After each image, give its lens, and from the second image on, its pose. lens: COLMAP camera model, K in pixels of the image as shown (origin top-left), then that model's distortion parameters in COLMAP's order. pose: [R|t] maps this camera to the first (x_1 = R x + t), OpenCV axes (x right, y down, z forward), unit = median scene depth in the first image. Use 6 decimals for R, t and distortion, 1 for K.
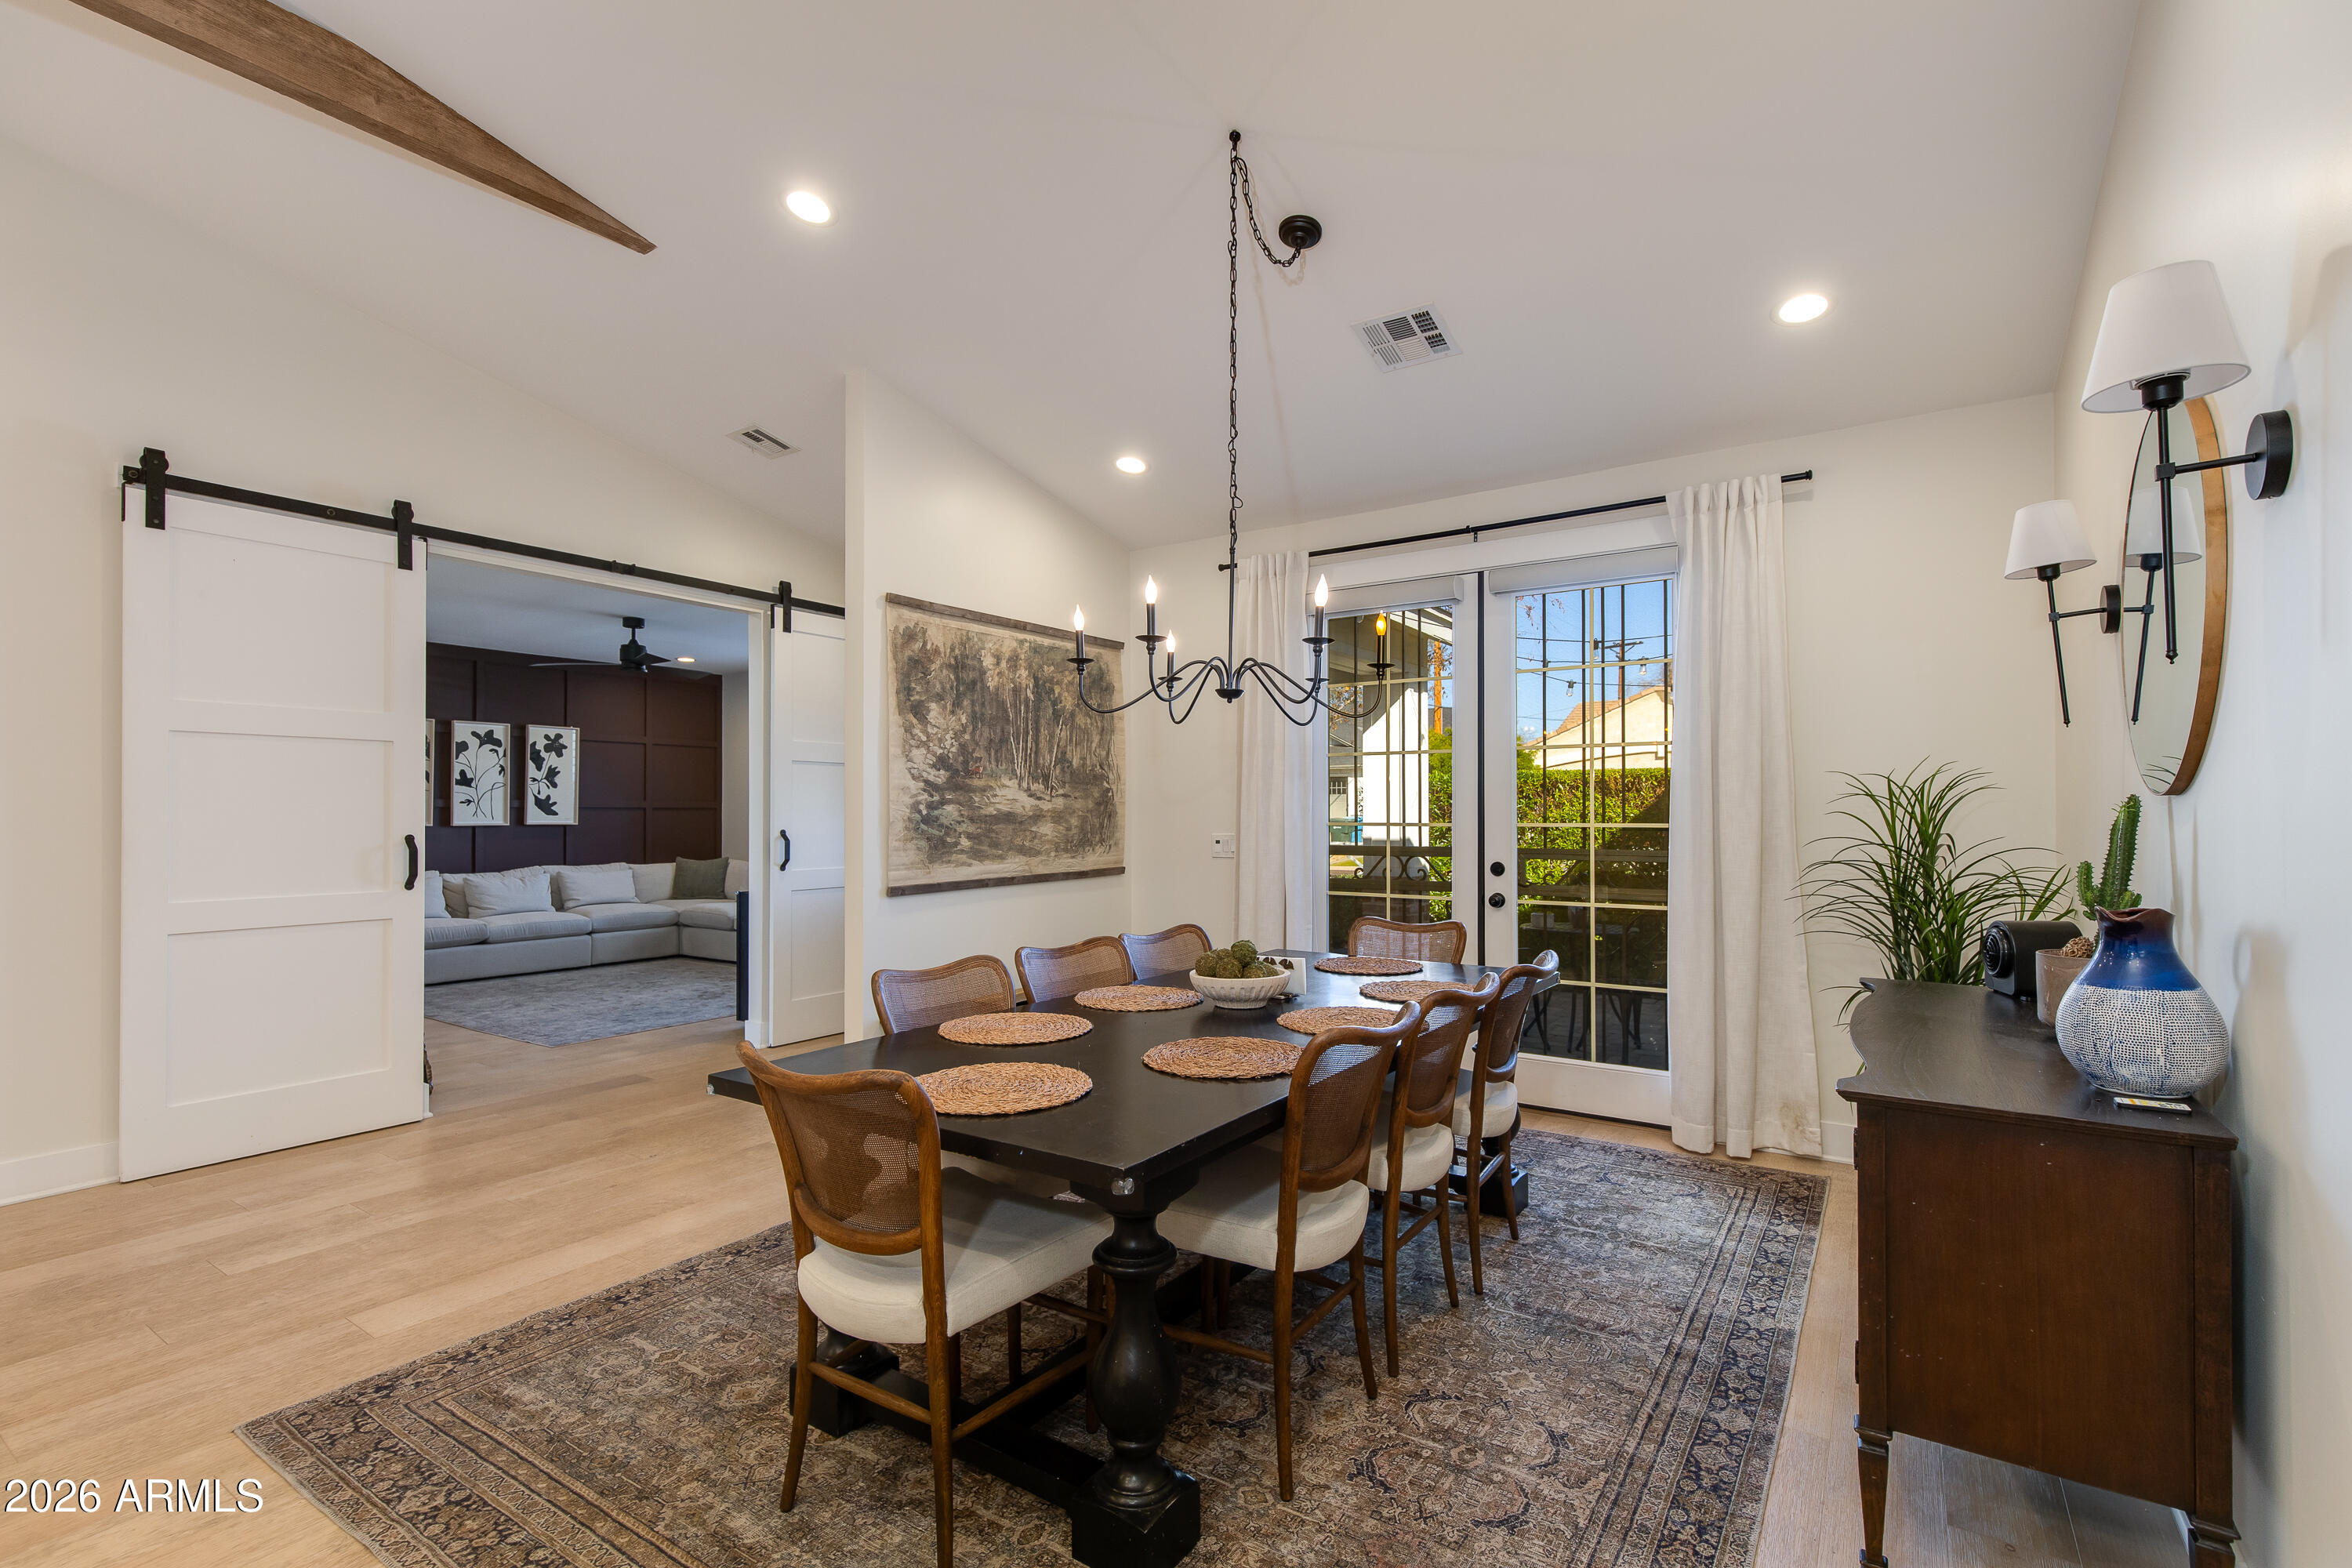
lens RADIAL K [[1078.1, 0, 1186.2], [0, 1078.1, 805.8], [0, 0, 1]] dist [0.006299, -0.000074]
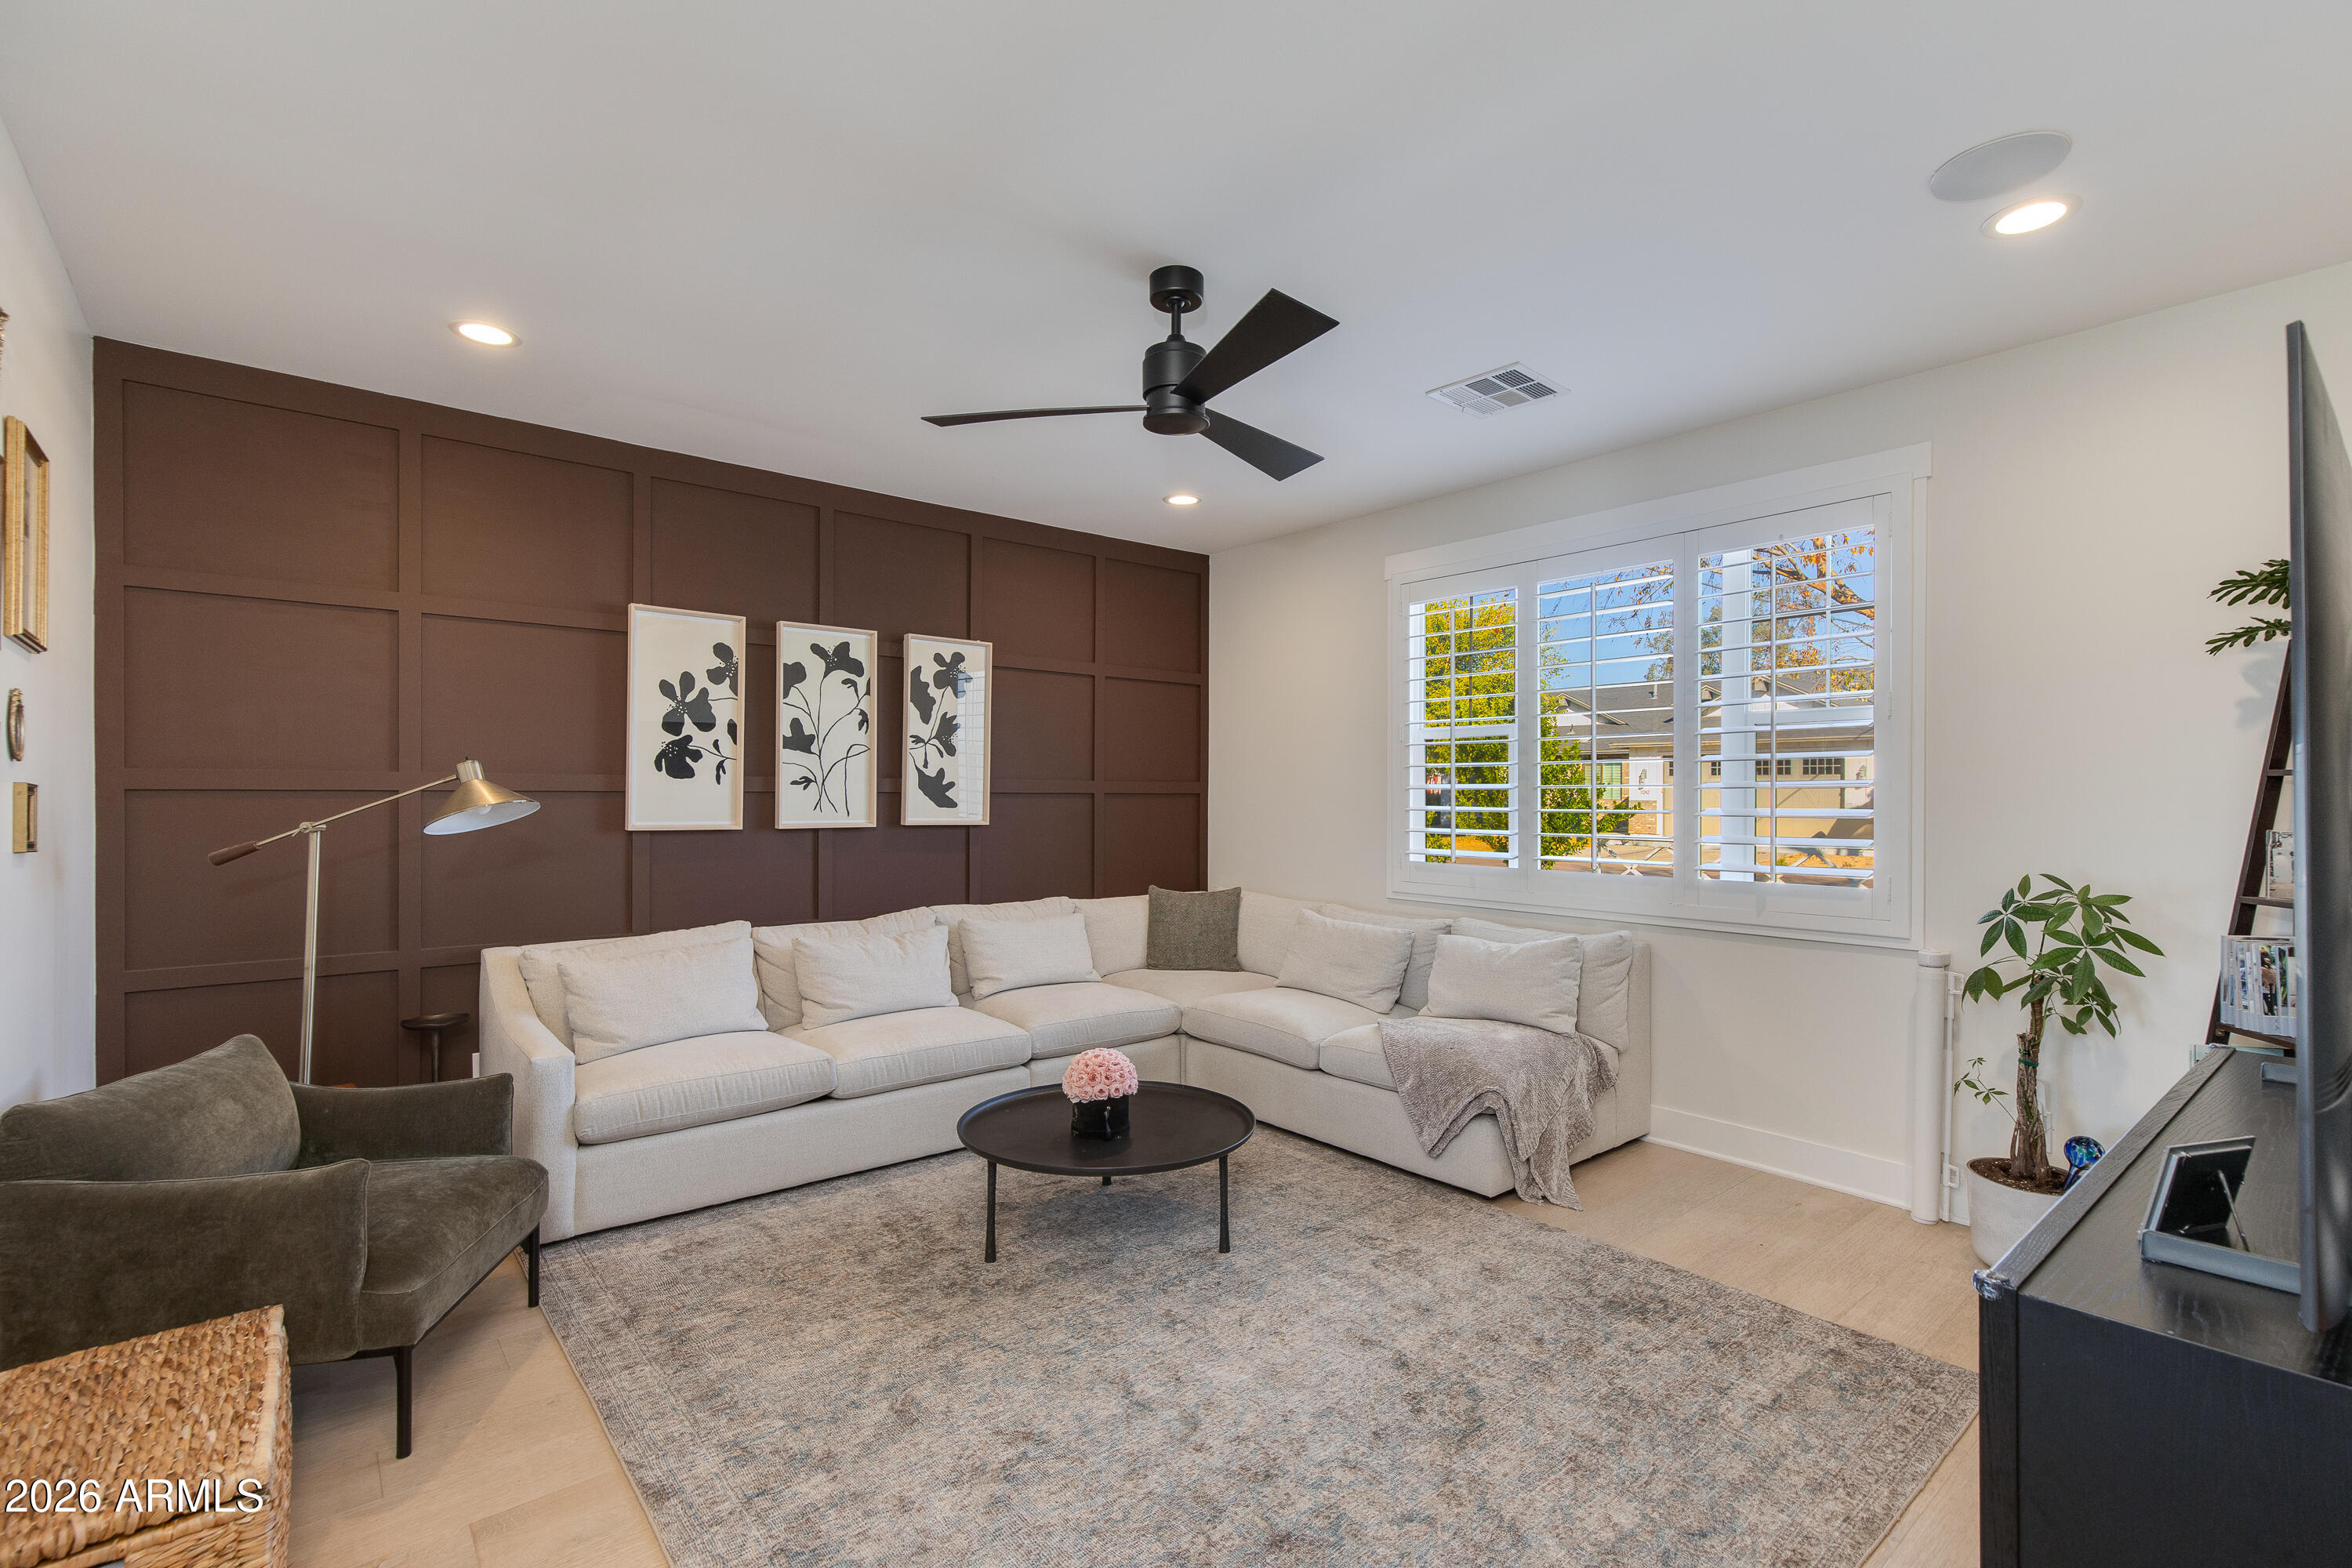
lens RADIAL K [[1078.1, 0, 1170.2], [0, 1078.1, 793.0], [0, 0, 1]] dist [0.006299, -0.000074]
pose [[0.958364, 0.004184, -0.285519, -0.337840], [-0.003214, 0.999987, 0.003864, -0.000670], [0.285532, -0.002786, 0.958365, 0.536056]]
